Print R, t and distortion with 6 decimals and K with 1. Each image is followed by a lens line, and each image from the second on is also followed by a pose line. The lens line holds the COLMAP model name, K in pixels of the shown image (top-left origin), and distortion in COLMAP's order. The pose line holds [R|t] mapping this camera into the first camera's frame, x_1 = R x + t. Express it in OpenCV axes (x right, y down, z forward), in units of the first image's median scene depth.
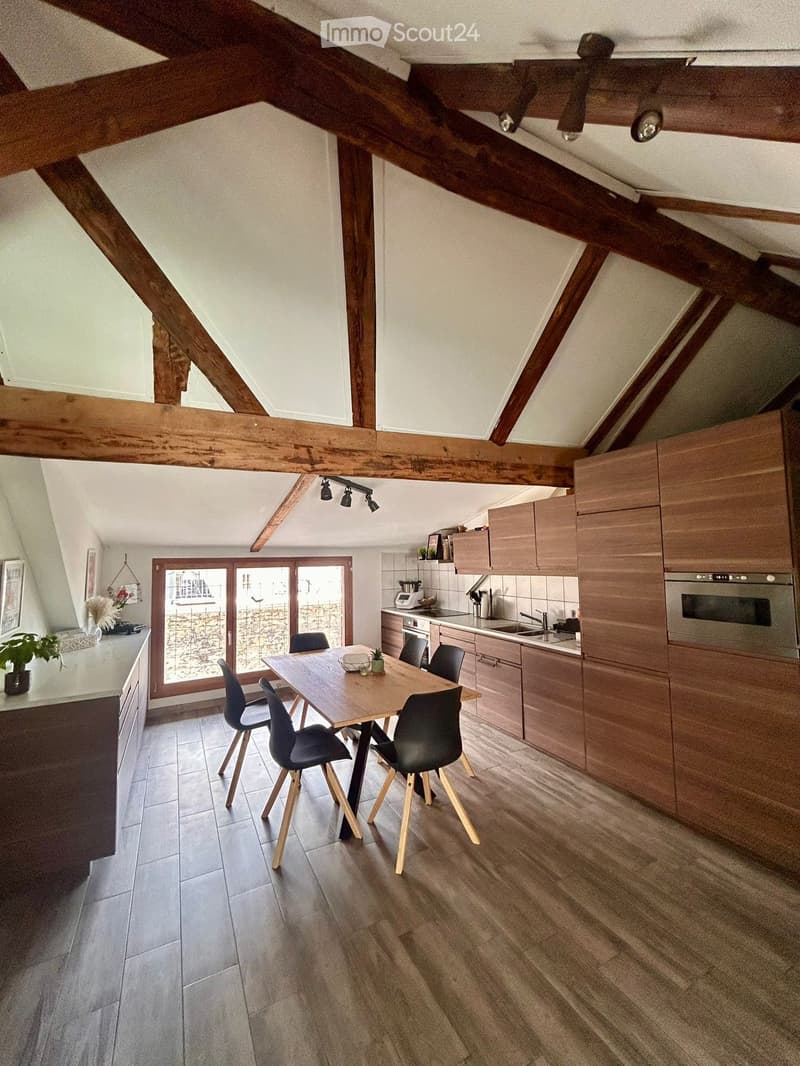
lens RADIAL K [[434.9, 0, 399.2], [0, 434.9, 530.9], [0, 0, 1]] dist [0.001526, -0.000028]
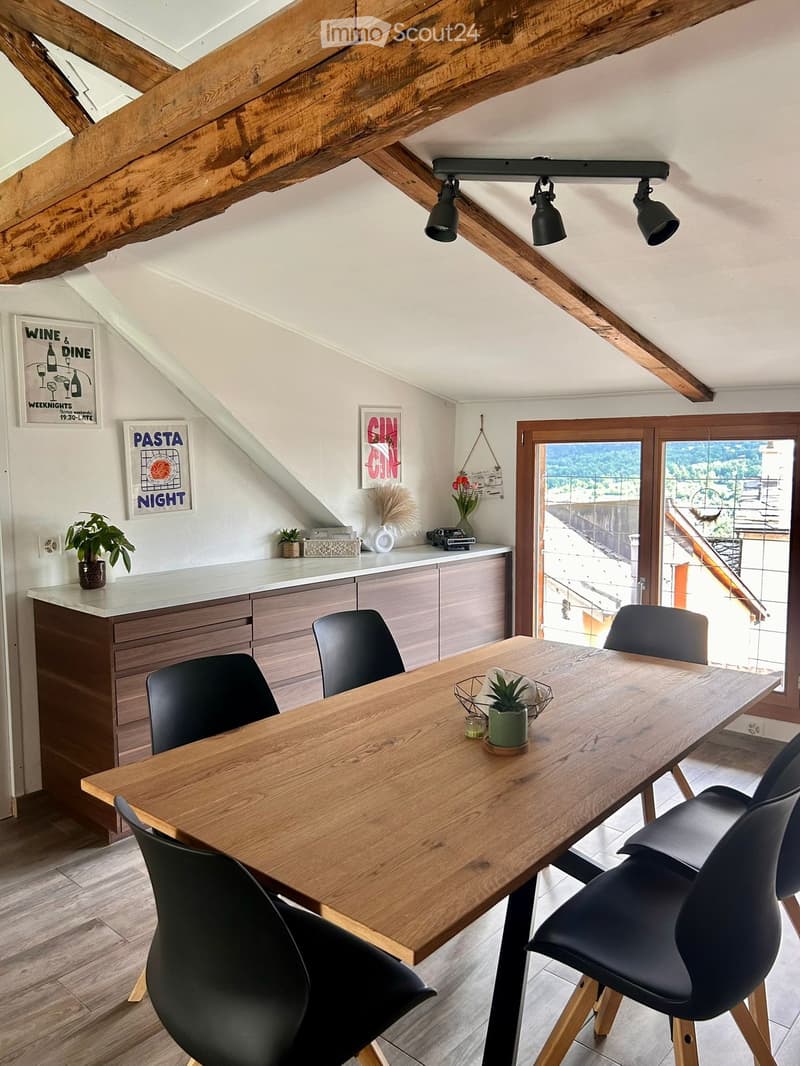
lens RADIAL K [[803.5, 0, 389.7], [0, 803.5, 528.6], [0, 0, 1]] dist [0.048113, -0.051621]
pose [[0.344793, 0.104187, -0.932879, 0.438713], [0.064153, 0.988882, 0.134153, 0.068442], [0.936484, -0.106102, 0.334276, 0.671400]]
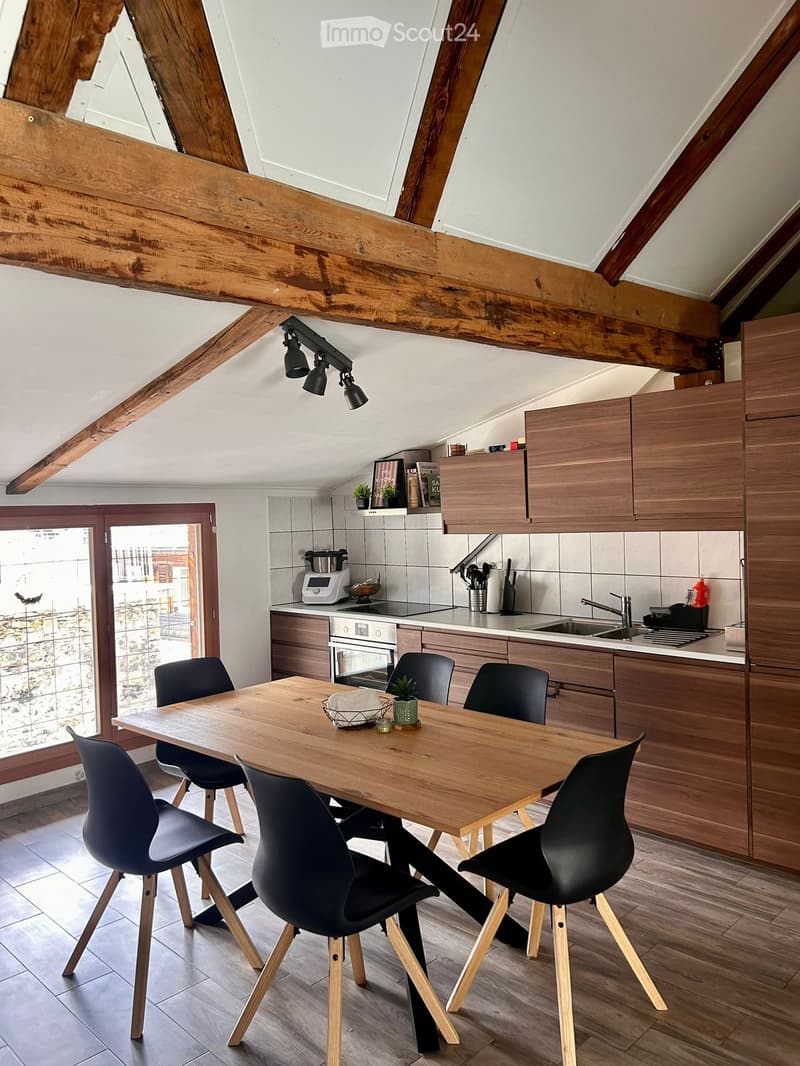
lens RADIAL K [[803.5, 0, 389.7], [0, 803.5, 528.6], [0, 0, 1]] dist [0.048113, -0.051621]
pose [[0.956110, -0.017776, 0.292467, -0.311449], [-0.005878, 0.996794, 0.079801, 0.021122], [-0.292948, -0.078017, 0.952940, 0.117791]]
